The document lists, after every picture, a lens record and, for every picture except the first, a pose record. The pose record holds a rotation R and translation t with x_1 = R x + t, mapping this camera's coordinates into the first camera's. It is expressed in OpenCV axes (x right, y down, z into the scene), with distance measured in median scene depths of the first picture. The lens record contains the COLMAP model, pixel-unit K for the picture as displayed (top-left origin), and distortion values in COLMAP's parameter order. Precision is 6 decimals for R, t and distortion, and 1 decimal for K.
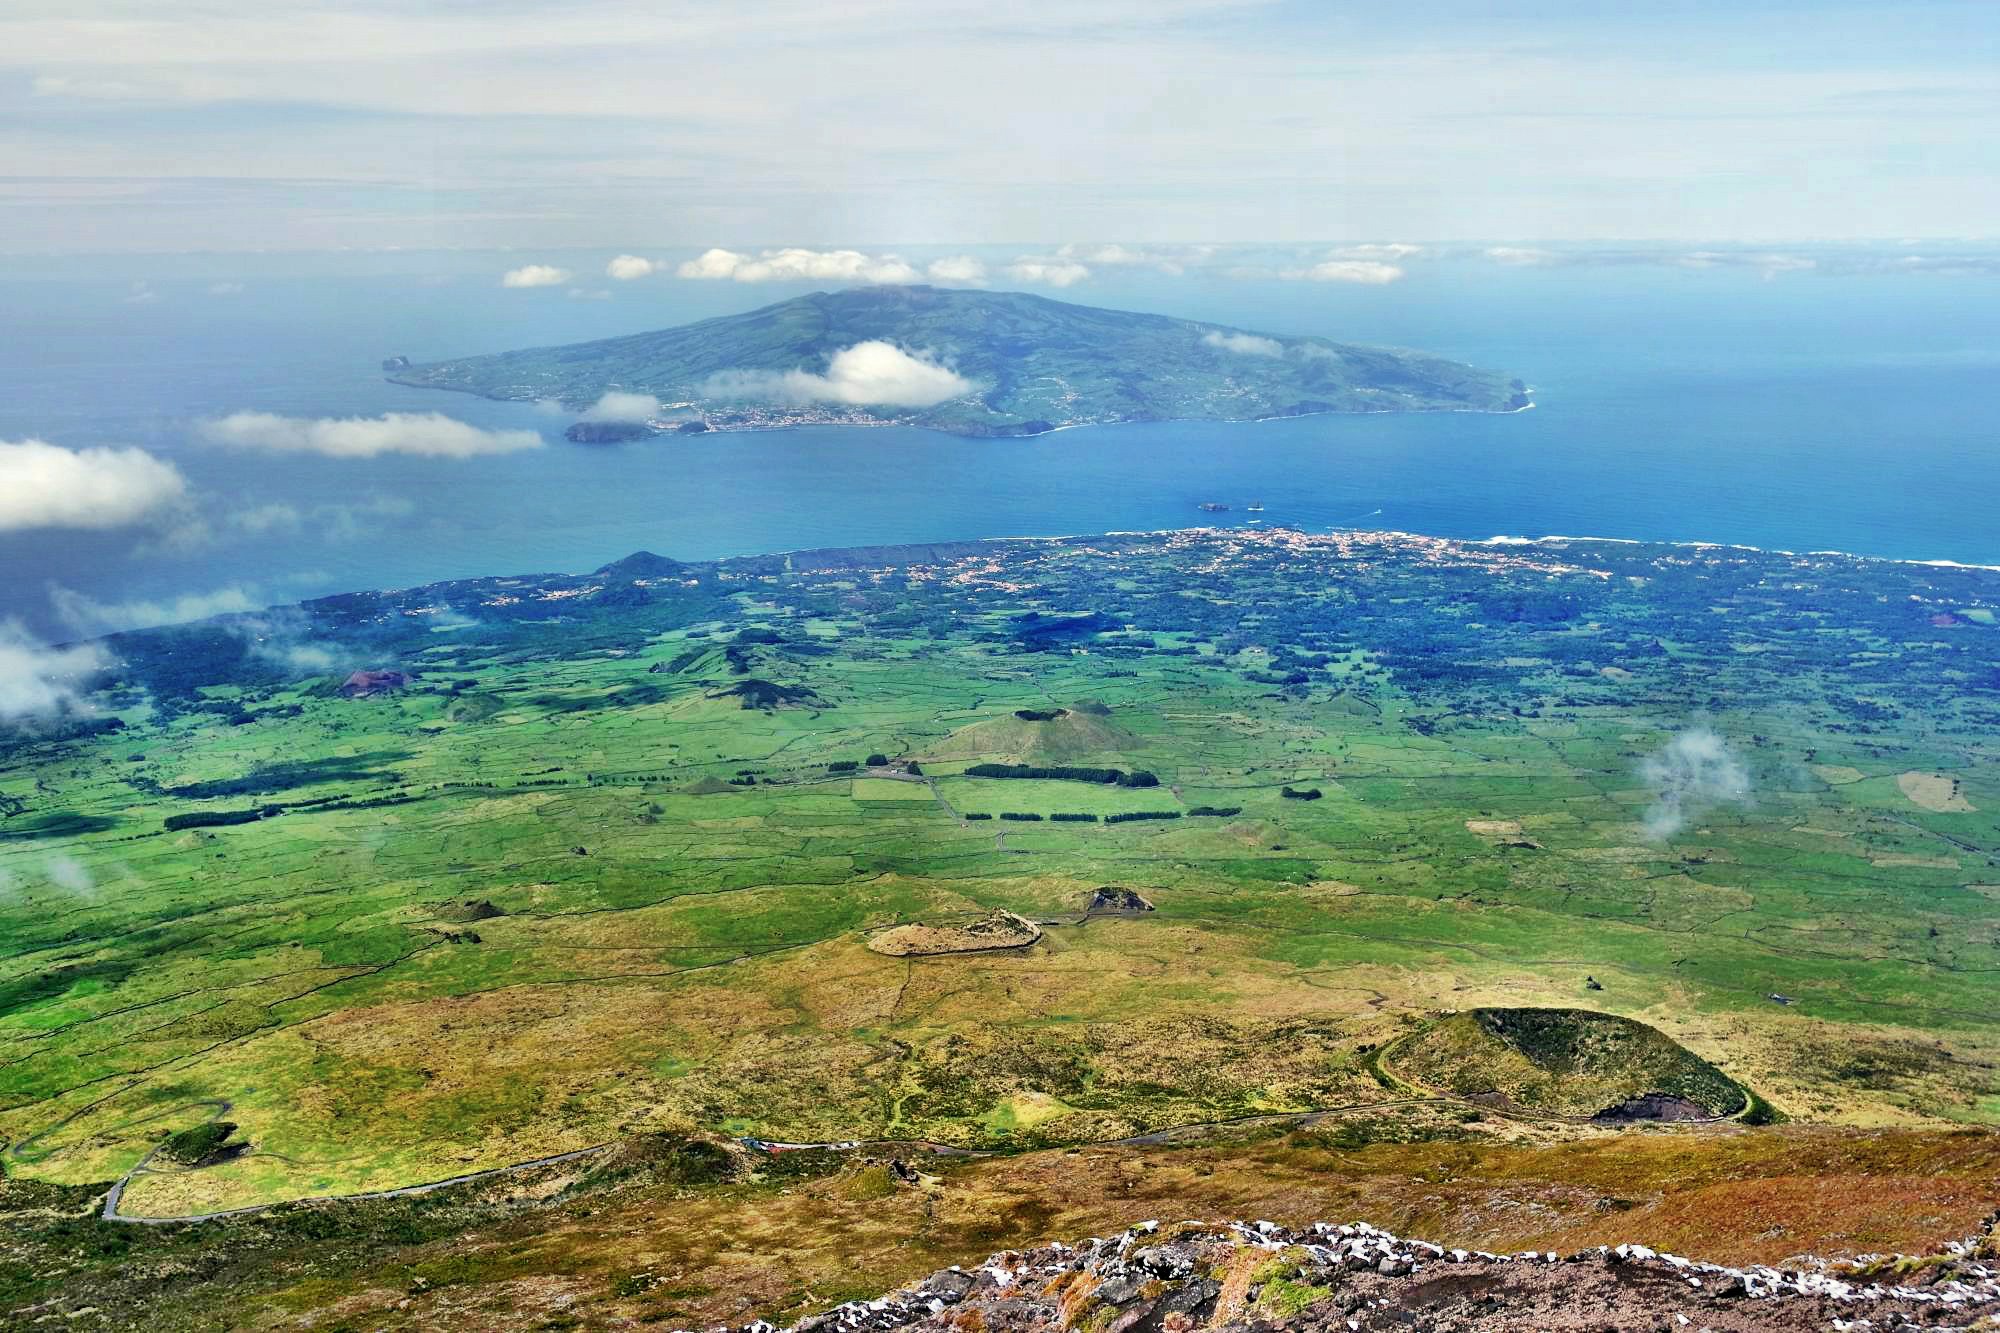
lens RADIAL K [[2125.1, 0, 992.8], [0, 2125.1, 676.1], [0, 0, 1]] dist [-0.030275, 0.000000]
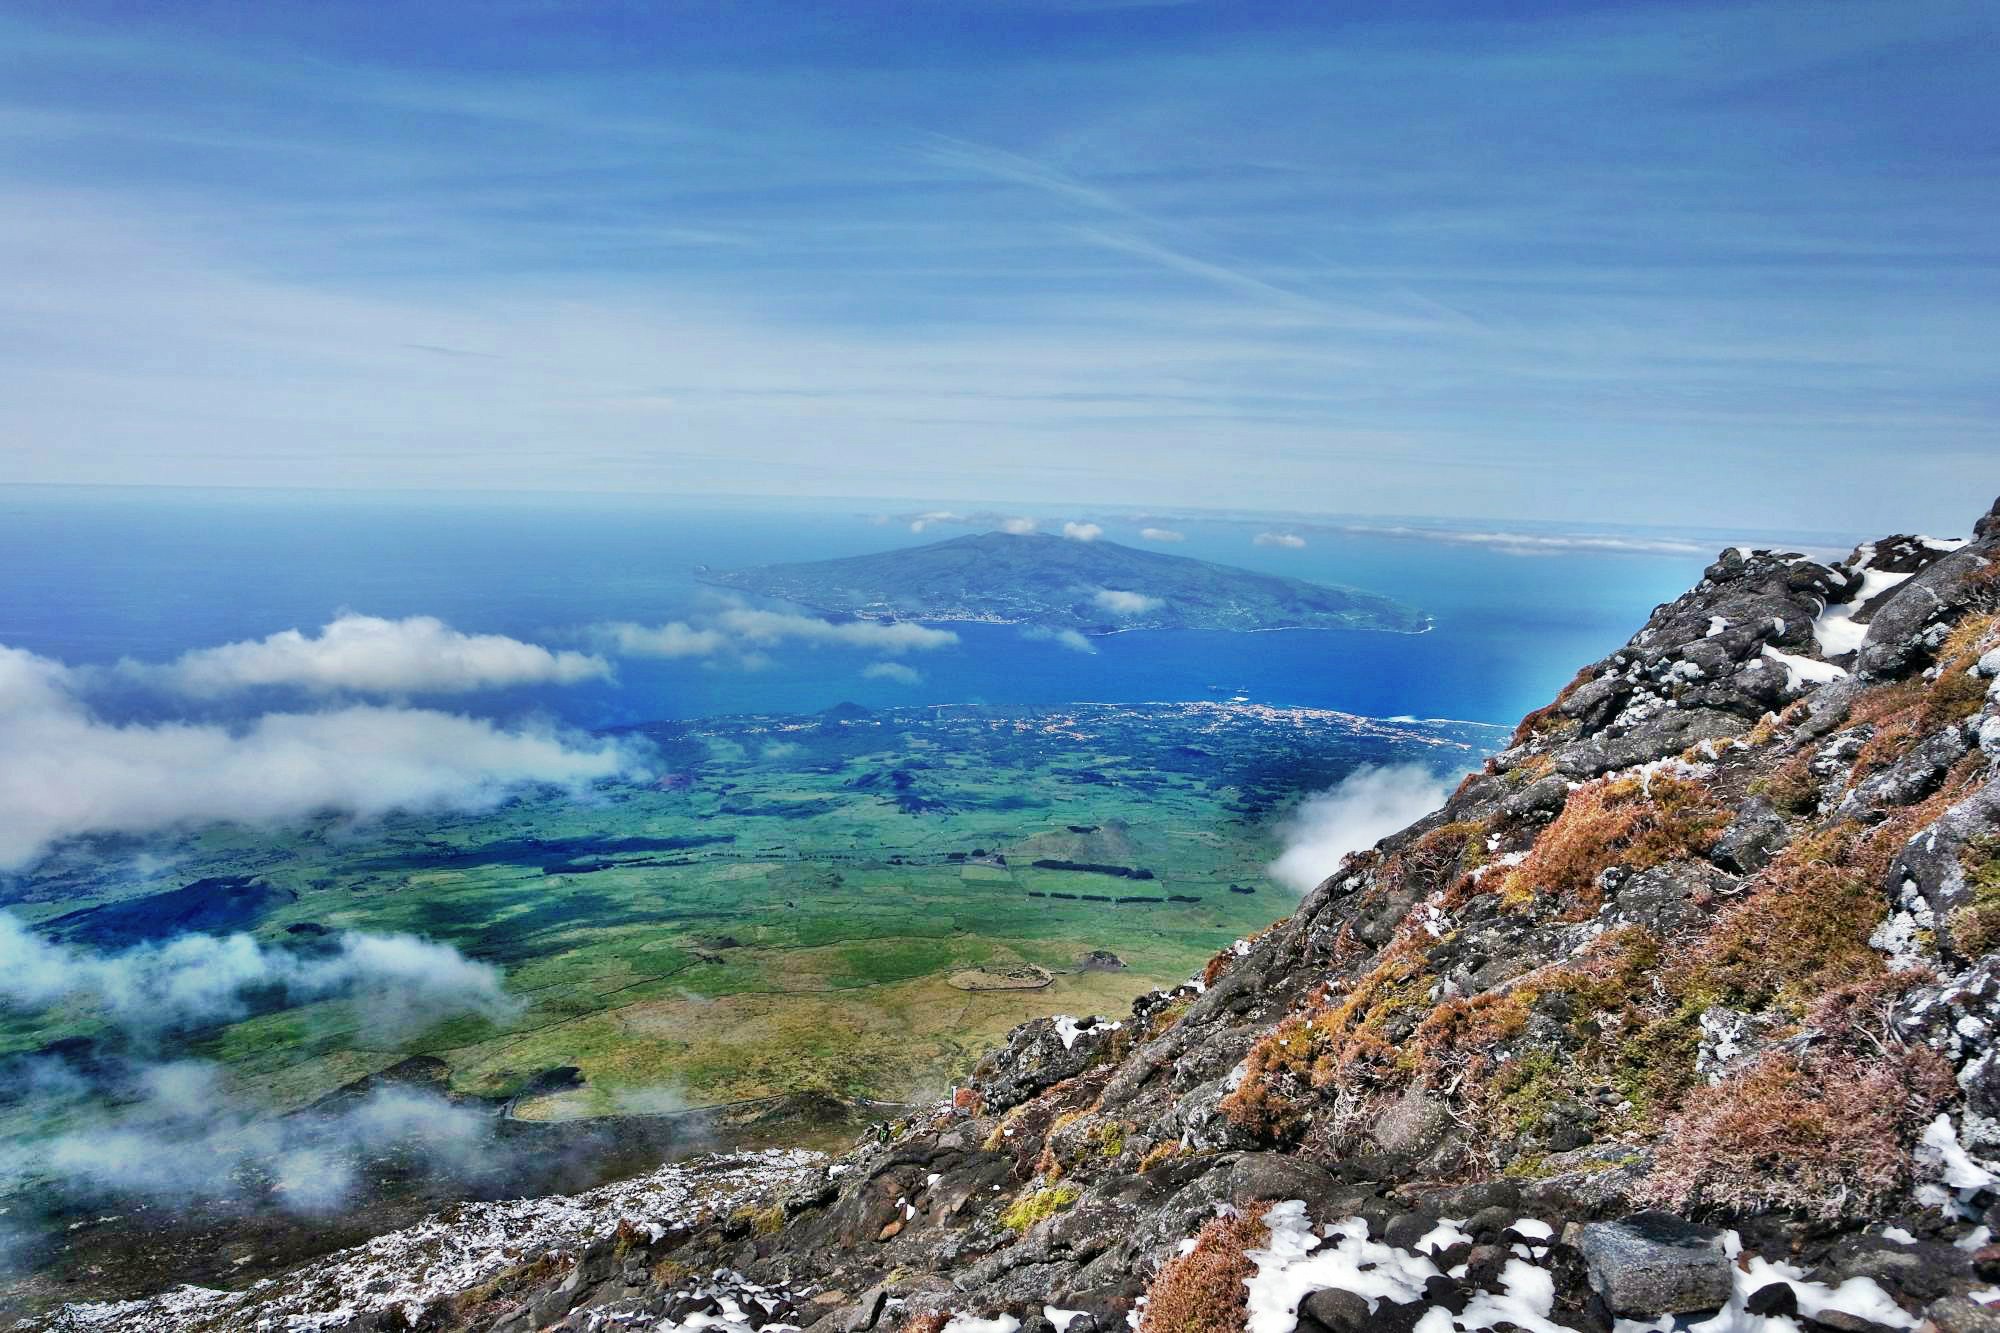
lens RADIAL K [[1429.0, 0, 1006.4], [0, 1429.0, 665.6], [0, 0, 1]] dist [-0.063077, 0.004873]
pose [[0.997074, 0.047742, -0.059695, 0.038252], [-0.051987, 0.996071, -0.071696, -0.040040], [0.056037, 0.074589, 0.995639, -0.129314]]
